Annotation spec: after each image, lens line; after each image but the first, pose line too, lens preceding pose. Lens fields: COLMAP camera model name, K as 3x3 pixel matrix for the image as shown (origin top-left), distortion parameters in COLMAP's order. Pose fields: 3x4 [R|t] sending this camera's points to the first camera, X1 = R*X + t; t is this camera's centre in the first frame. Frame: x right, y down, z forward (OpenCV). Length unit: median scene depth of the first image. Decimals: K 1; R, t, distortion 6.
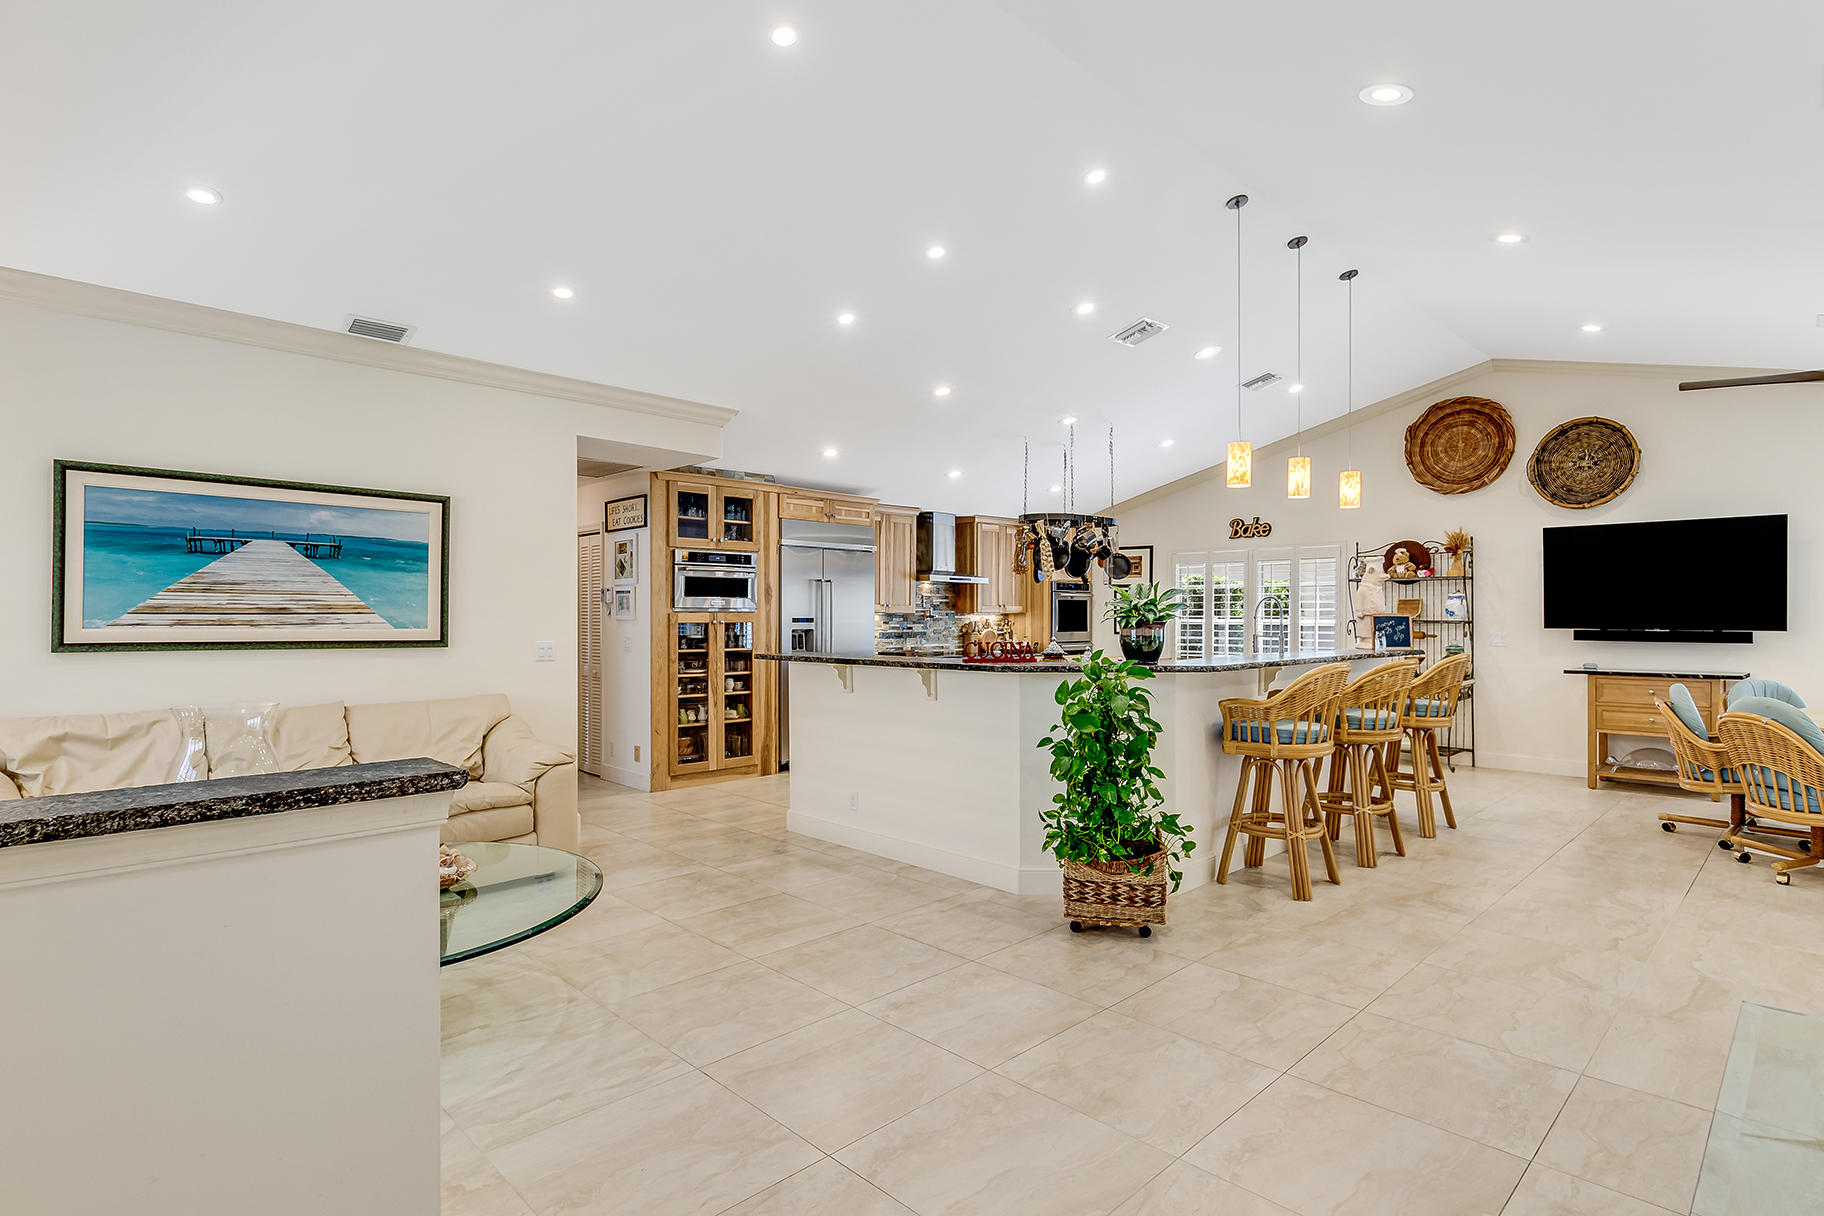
lens RADIAL K [[917.4, 0, 904.2], [0, 917.4, 615.2], [0, 0, 1]] dist [-0.001005, 0.000139]
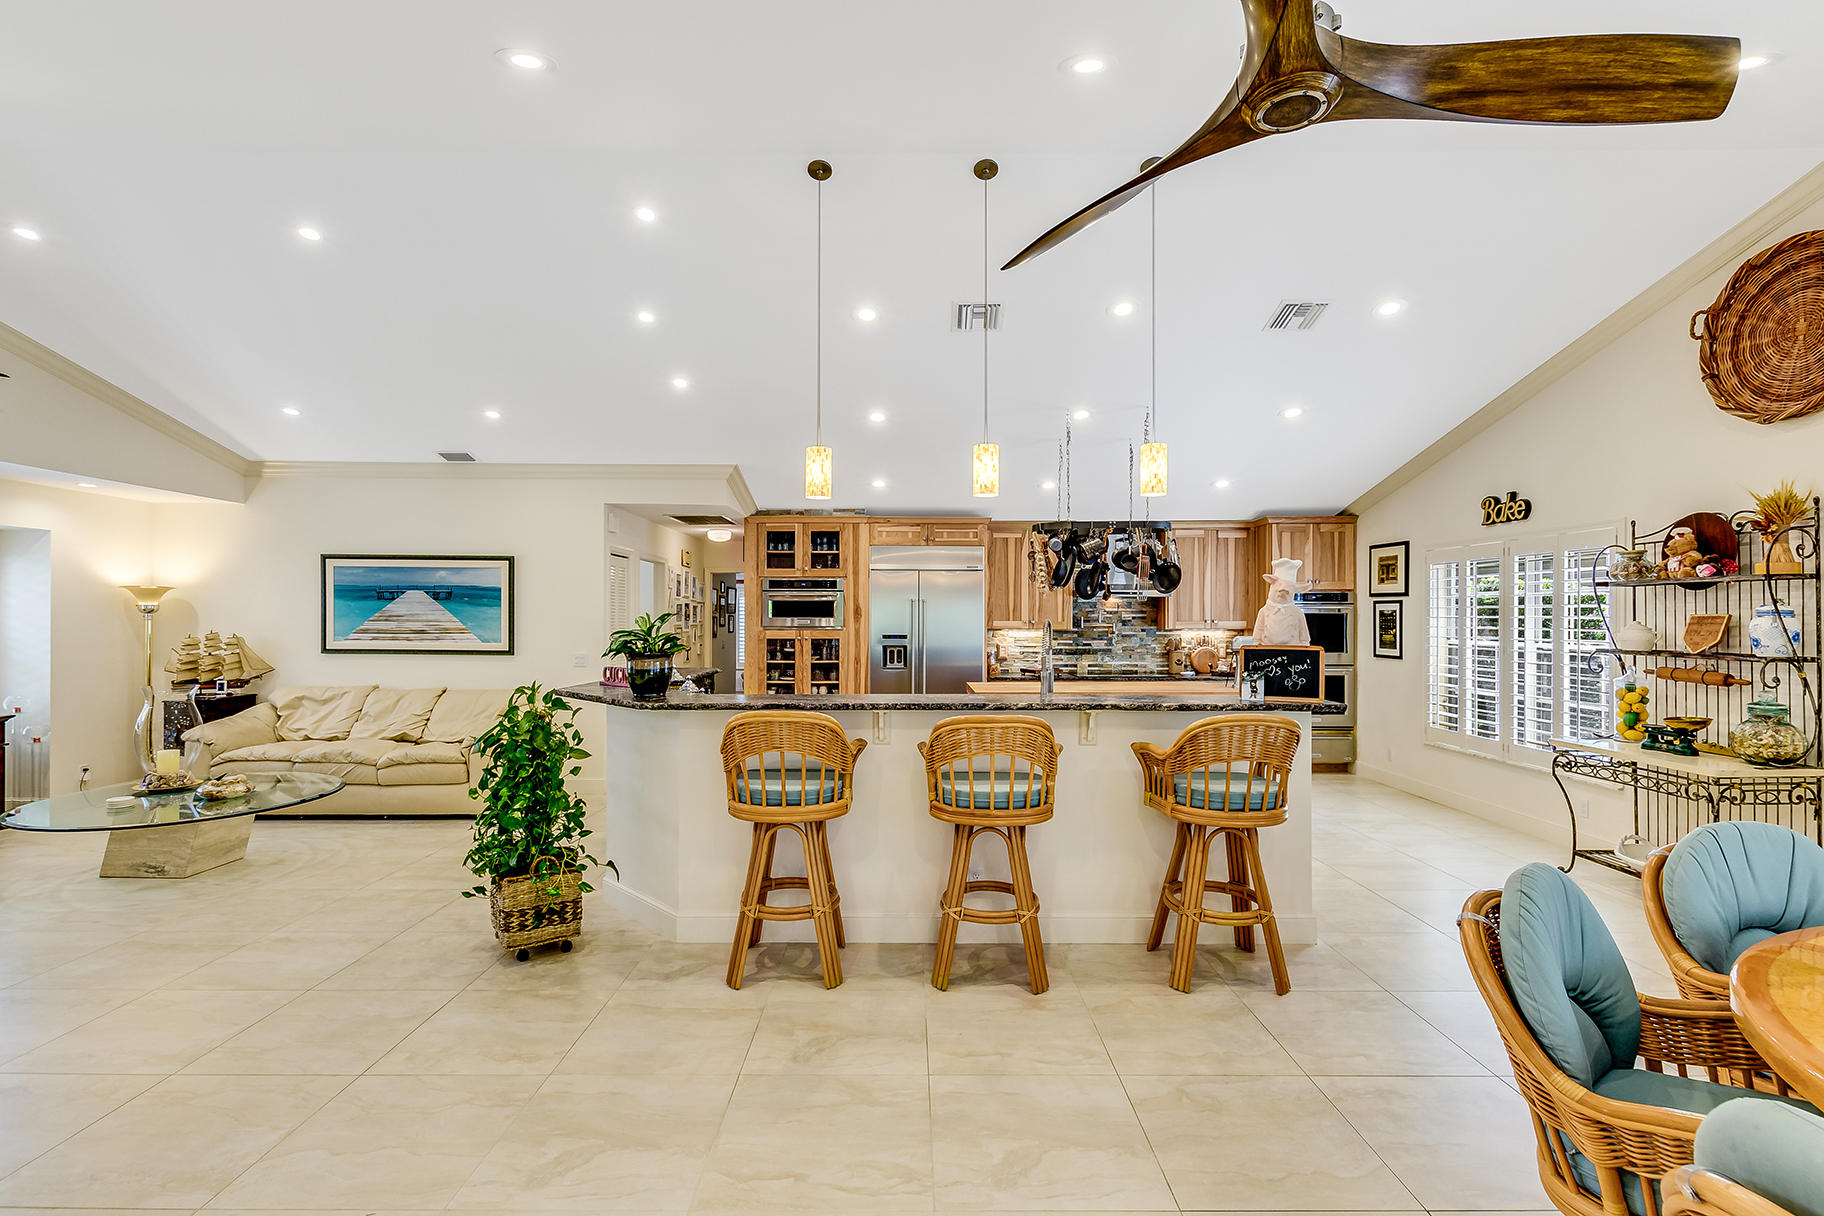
lens RADIAL K [[824.2, 0, 907.8], [0, 824.2, 615.2], [0, 0, 1]] dist [0.004872, -0.002741]
pose [[0.716562, -0.002856, -0.697517, 0.645537], [0.000099, 0.999992, -0.003993, -0.018124], [0.697523, 0.002793, 0.716557, 0.335197]]
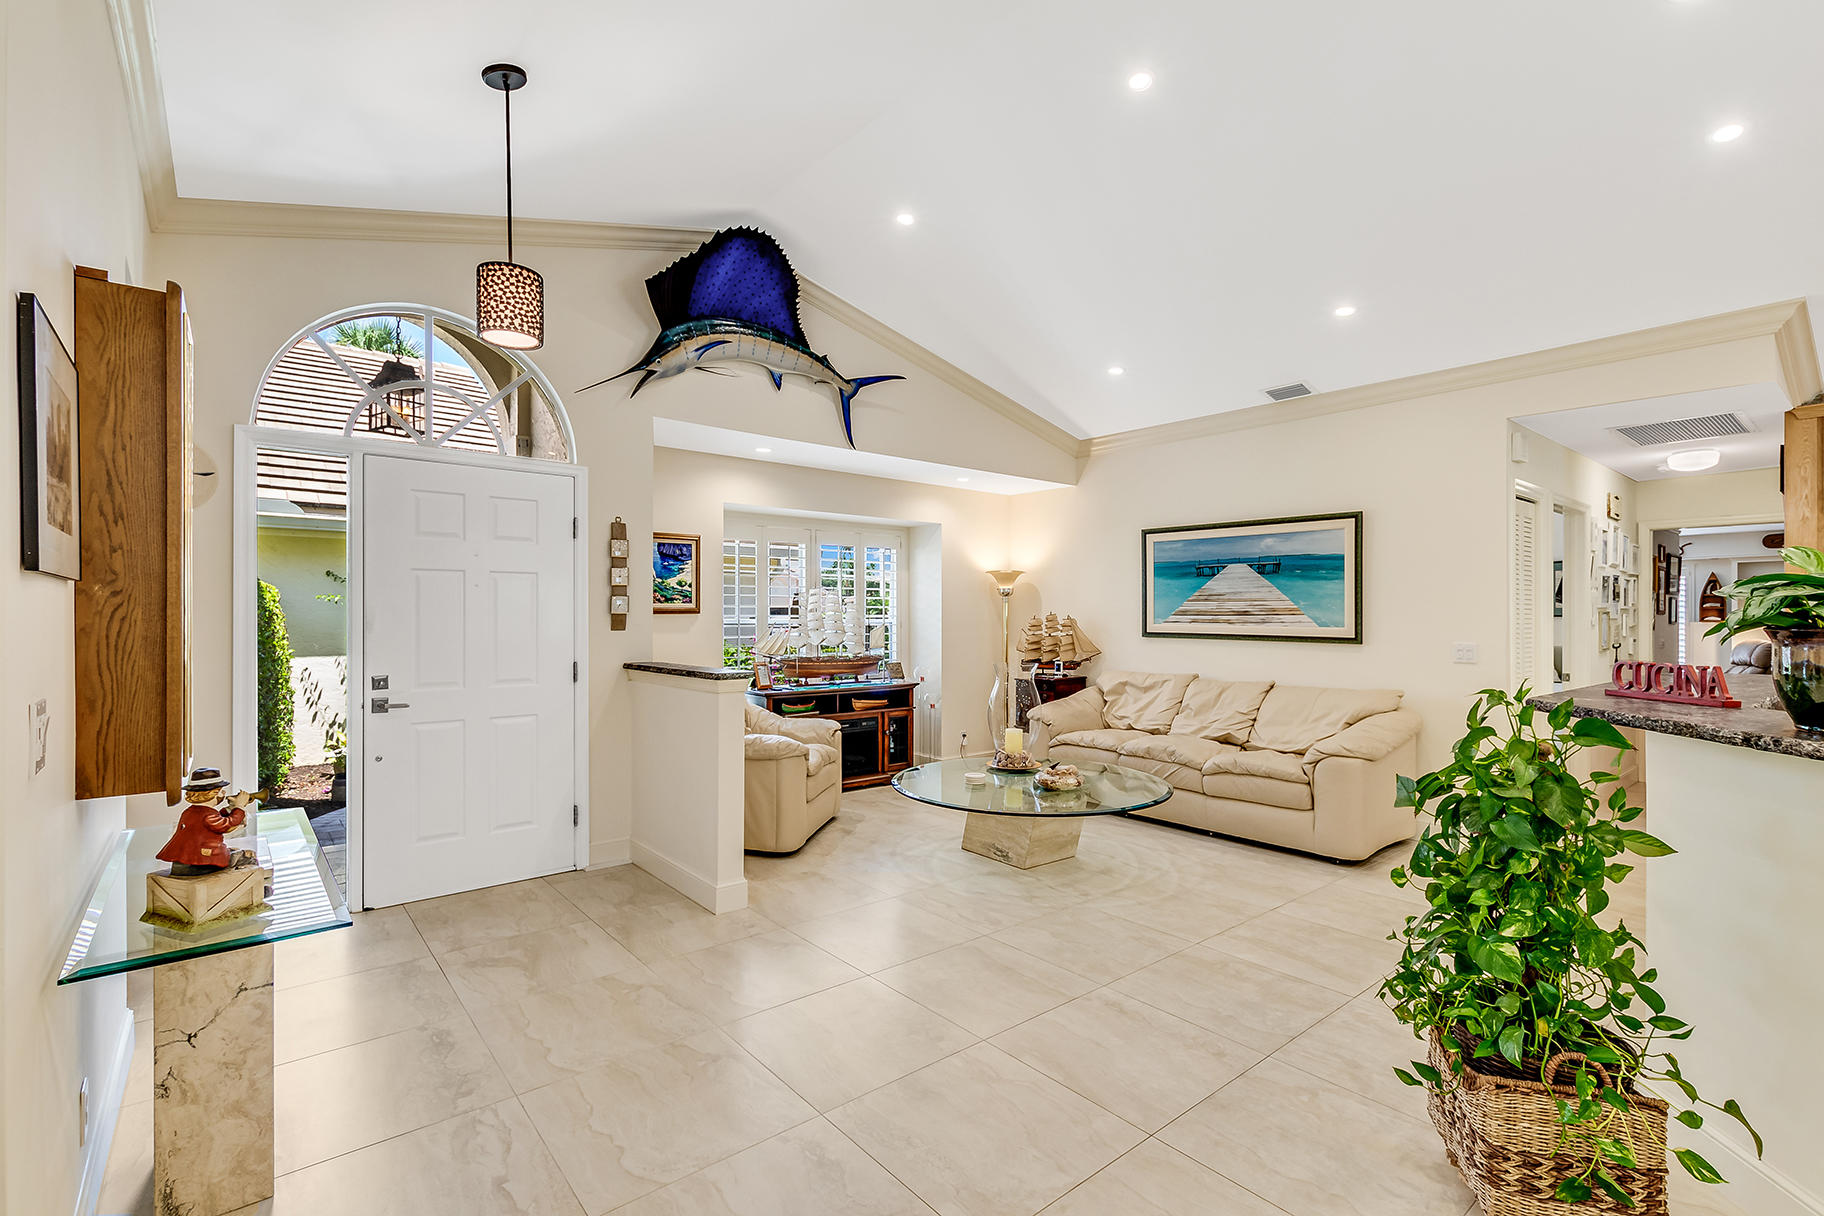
lens RADIAL K [[824.2, 0, 907.8], [0, 824.2, 616.9], [0, 0, 1]] dist [0.004872, -0.002741]
pose [[-0.082184, 0.000167, -0.996617, 0.394725], [-0.000602, 1.000000, 0.000217, 0.000816], [0.996617, 0.000618, -0.082184, 0.368764]]
